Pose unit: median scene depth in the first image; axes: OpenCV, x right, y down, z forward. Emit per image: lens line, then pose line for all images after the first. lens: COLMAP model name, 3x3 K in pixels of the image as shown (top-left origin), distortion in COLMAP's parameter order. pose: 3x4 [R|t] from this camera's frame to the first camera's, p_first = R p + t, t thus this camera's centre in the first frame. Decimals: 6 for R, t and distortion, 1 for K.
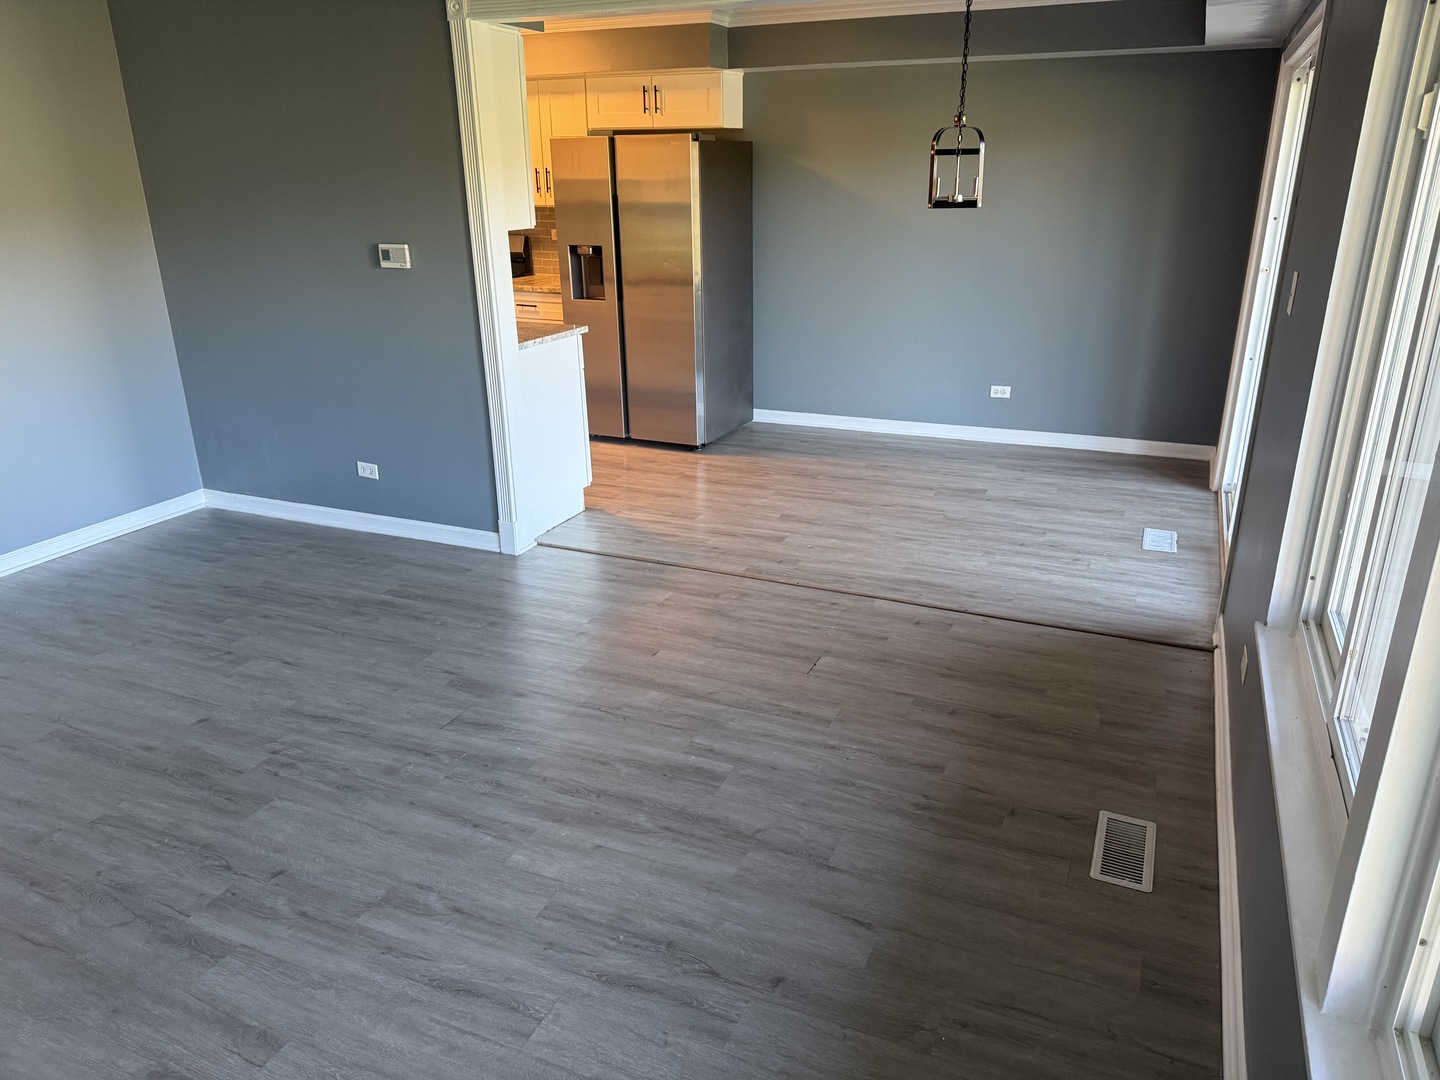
lens RADIAL K [[1012.2, 0, 729.2], [0, 1012.2, 546.3], [0, 0, 1]] dist [0.049469, -0.067676]
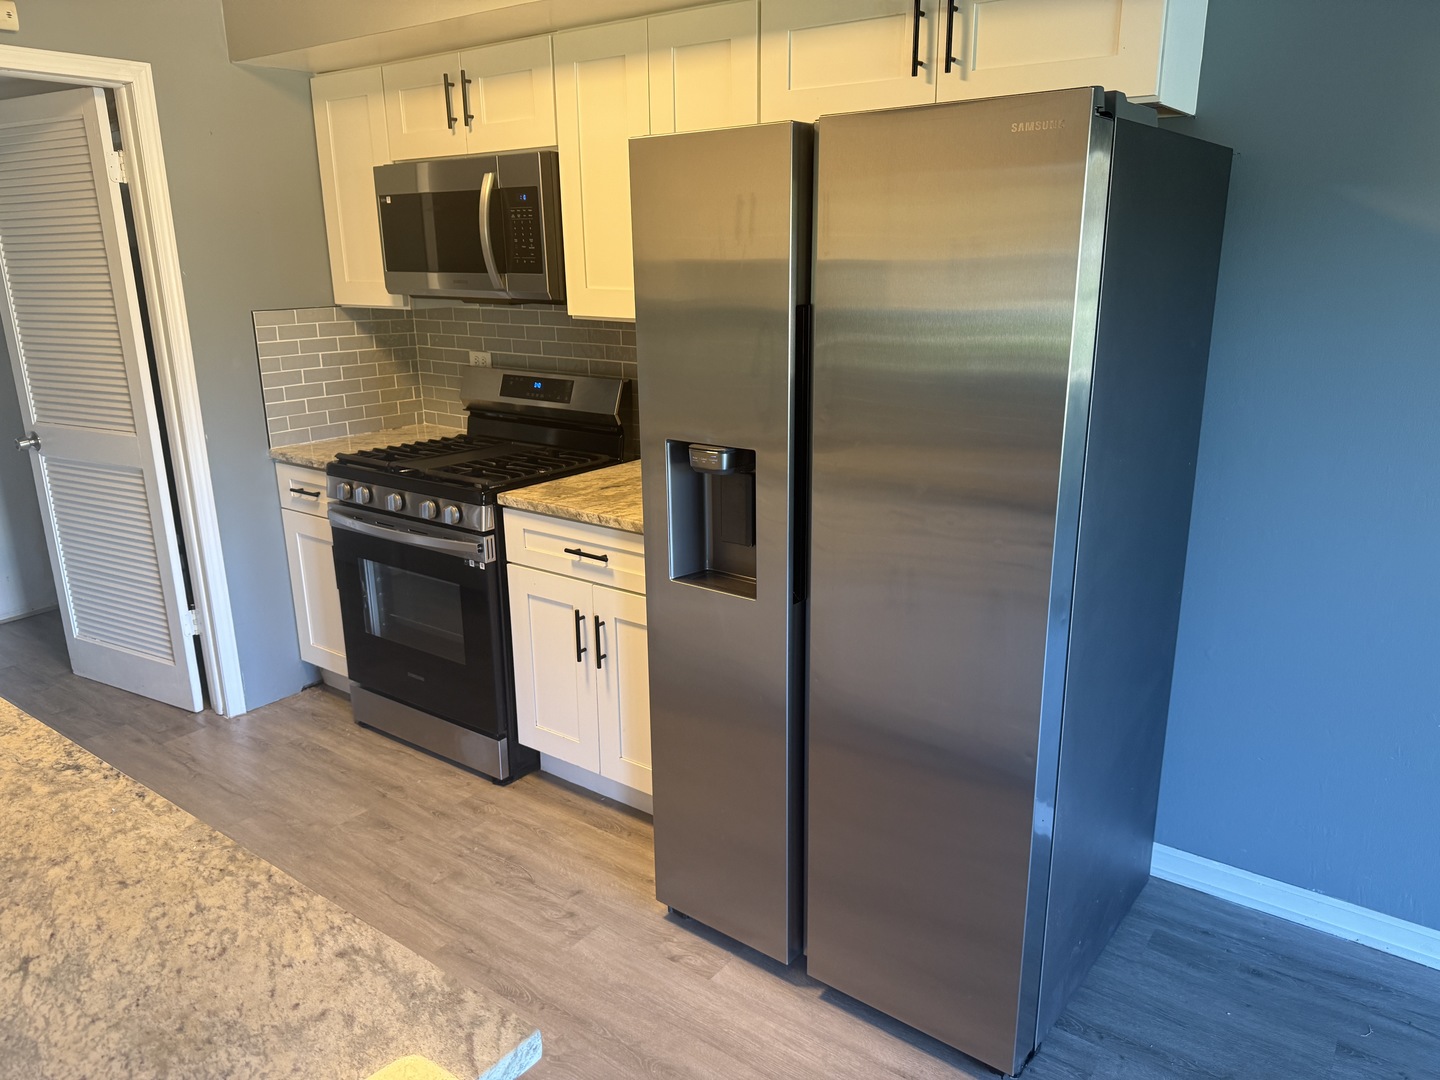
lens RADIAL K [[1012.2, 0, 722.1], [0, 1012.2, 540.5], [0, 0, 1]] dist [0.049469, -0.067676]
pose [[0.973648, 0.064439, -0.218765, -0.093481], [-0.082800, 0.993678, -0.075819, -0.362382], [0.212496, 0.091934, 0.972828, 1.023822]]
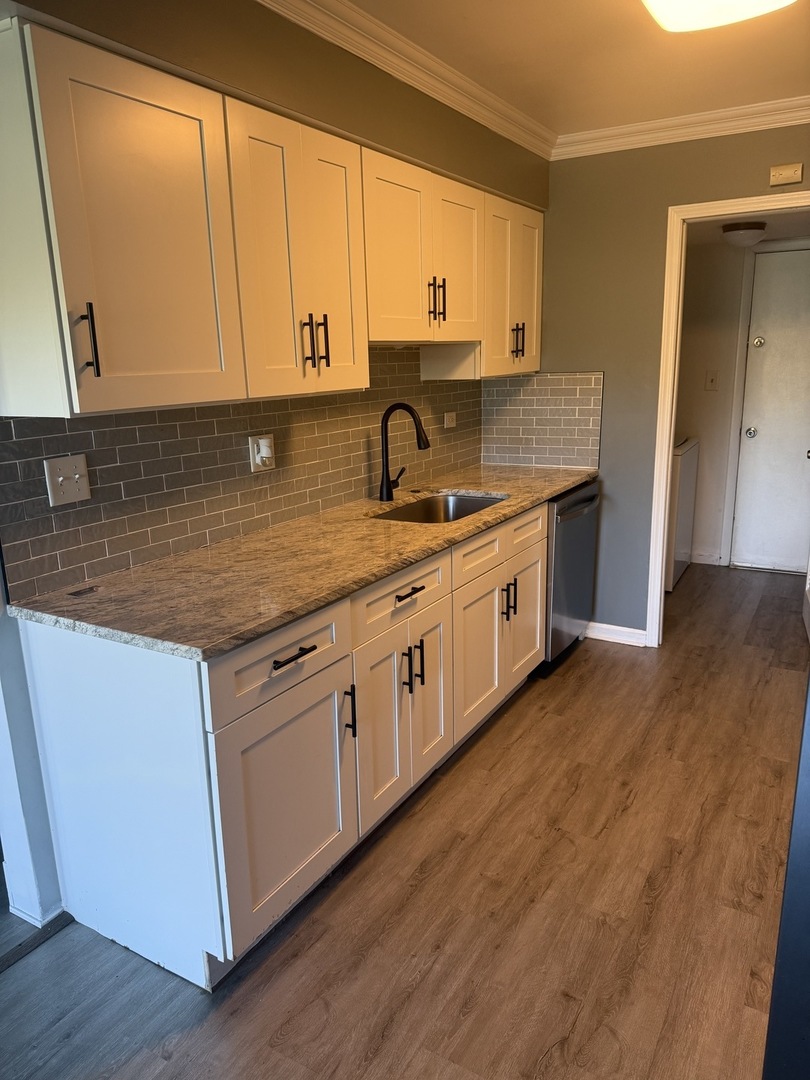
lens RADIAL K [[759.1, 0, 402.0], [0, 759.1, 541.4], [0, 0, 1]] dist [0.049469, -0.067676]
pose [[-0.129541, 0.246803, -0.960368, 0.179552], [-0.328421, 0.903183, 0.276406, -0.464366], [0.935606, 0.351211, -0.035944, 1.332066]]
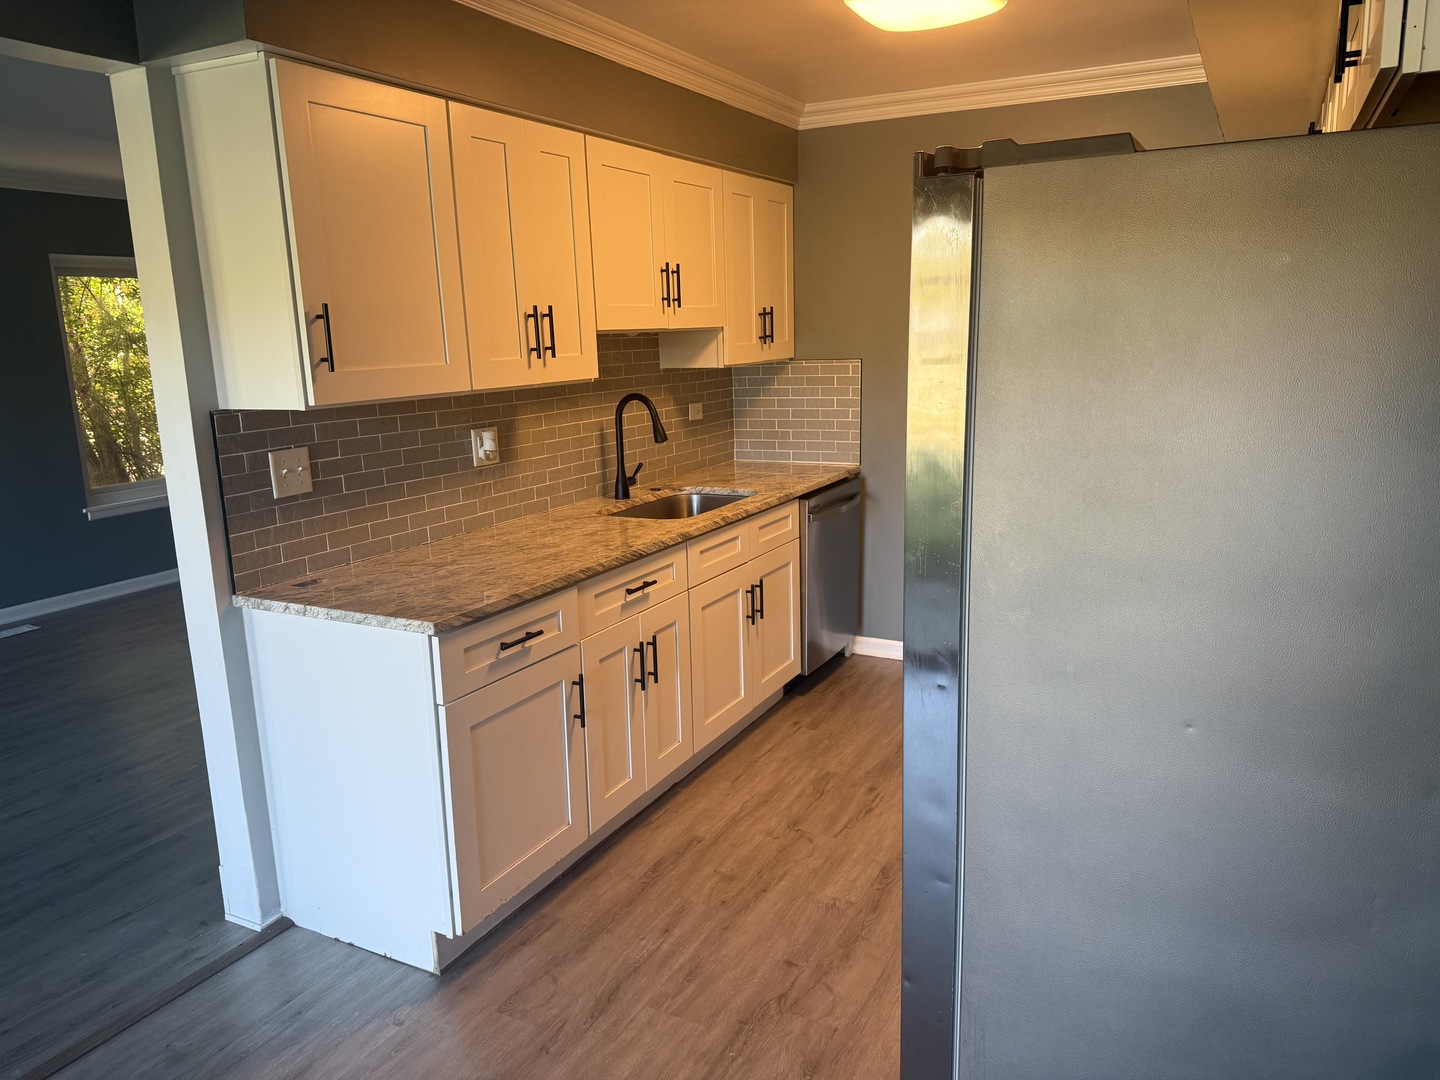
lens RADIAL K [[1012.2, 0, 726.0], [0, 1012.2, 535.6], [0, 0, 1]] dist [0.049469, -0.067676]
pose [[-0.070843, 0.211164, -0.974880, 0.358626], [-0.329814, 0.917407, 0.222682, -0.495478], [0.941384, 0.337304, 0.004653, 1.374948]]
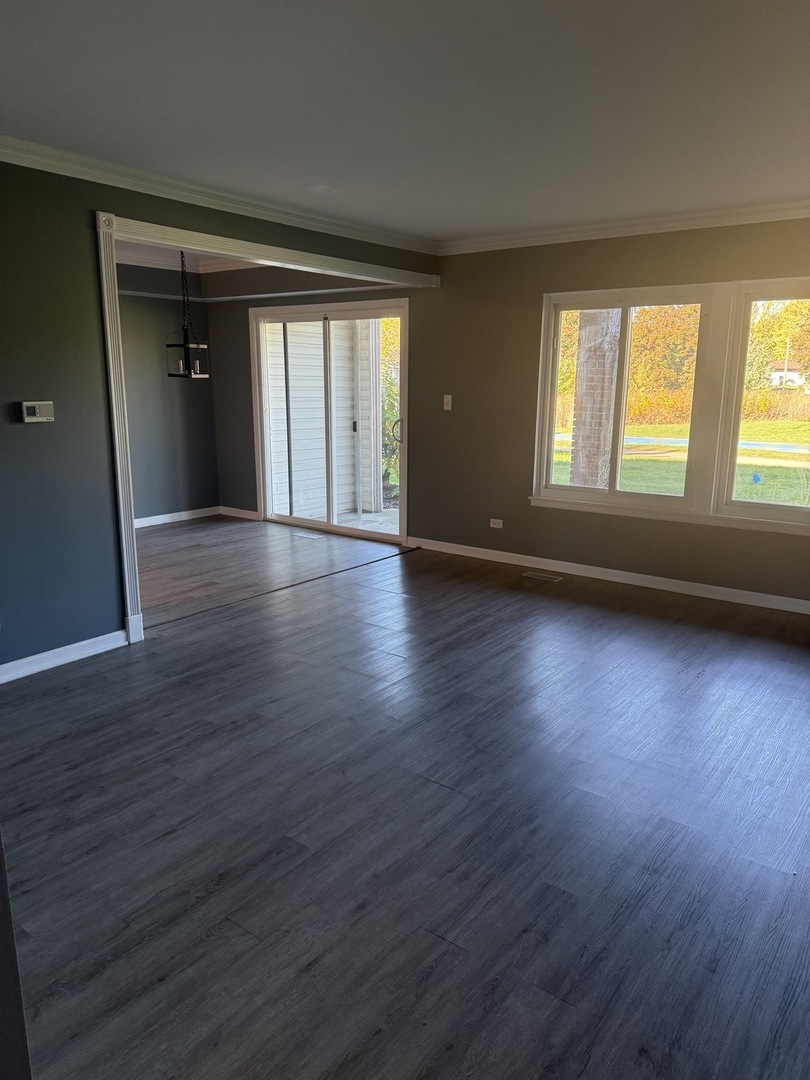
lens RADIAL K [[759.1, 0, 407.4], [0, 759.1, 546.5], [0, 0, 1]] dist [0.049469, -0.067676]
pose [[0.237887, -0.208597, 0.948629, -1.150707], [0.335818, 0.934098, 0.121189, -0.118653], [-0.911392, 0.289737, 0.292261, 0.454280]]
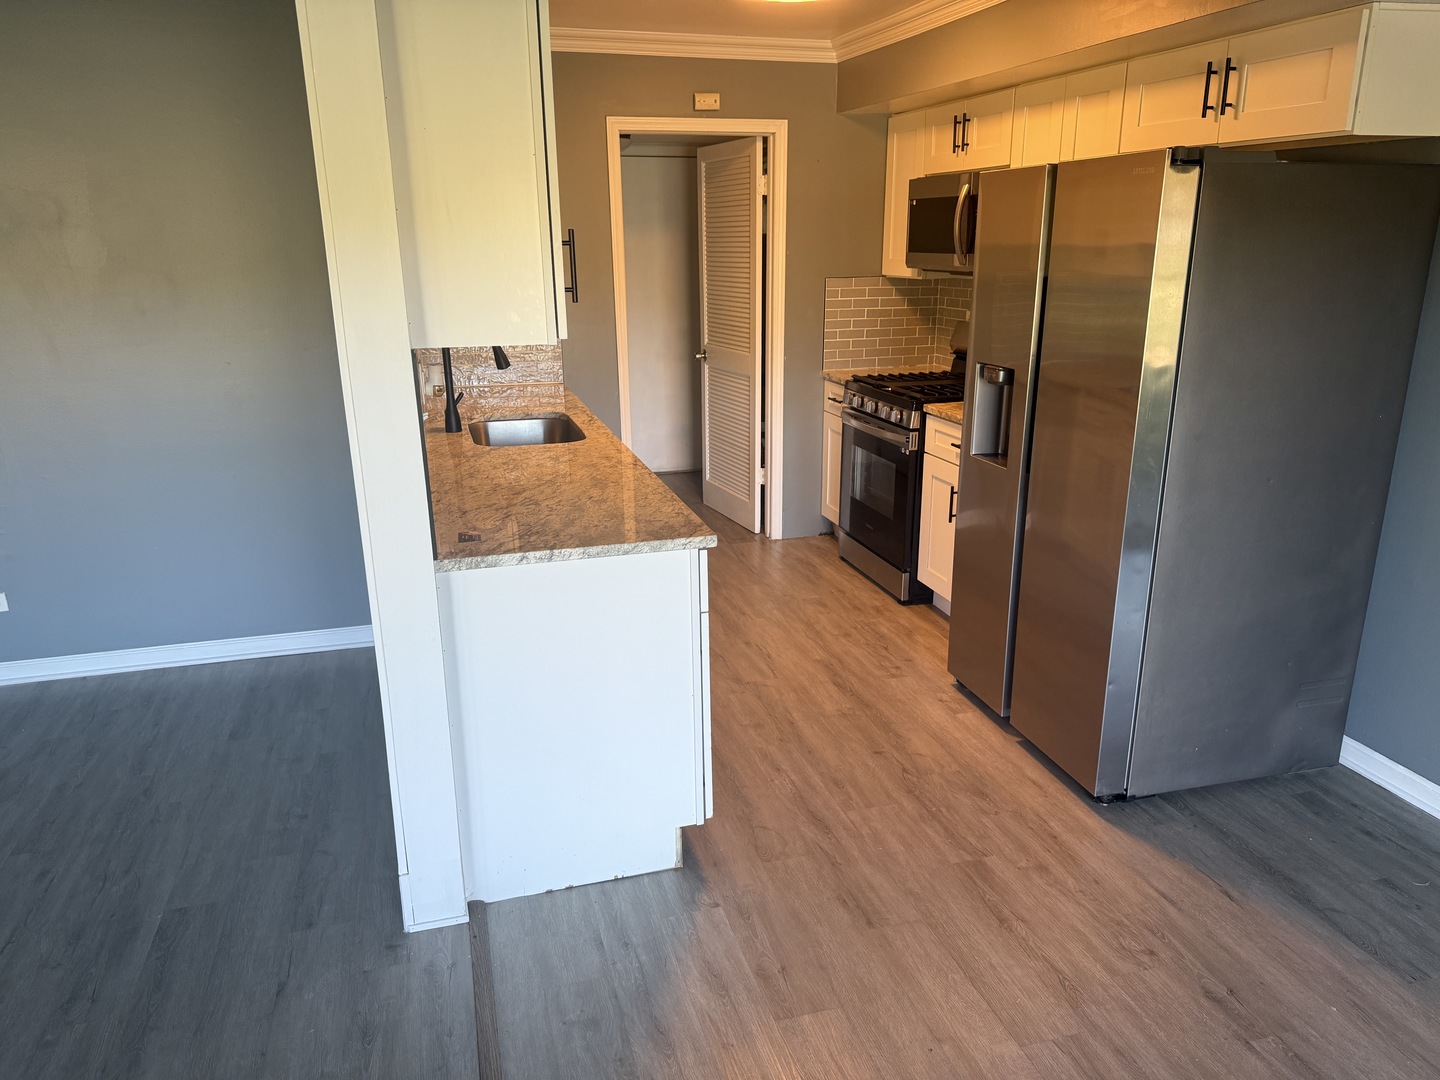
lens RADIAL K [[1012.2, 0, 729.9], [0, 1012.2, 550.4], [0, 0, 1]] dist [0.049469, -0.067676]
pose [[0.643935, 0.234407, -0.728286, 0.278648], [-0.272456, 0.959762, 0.068010, -0.305114], [0.714923, 0.154632, 0.681890, 0.830965]]
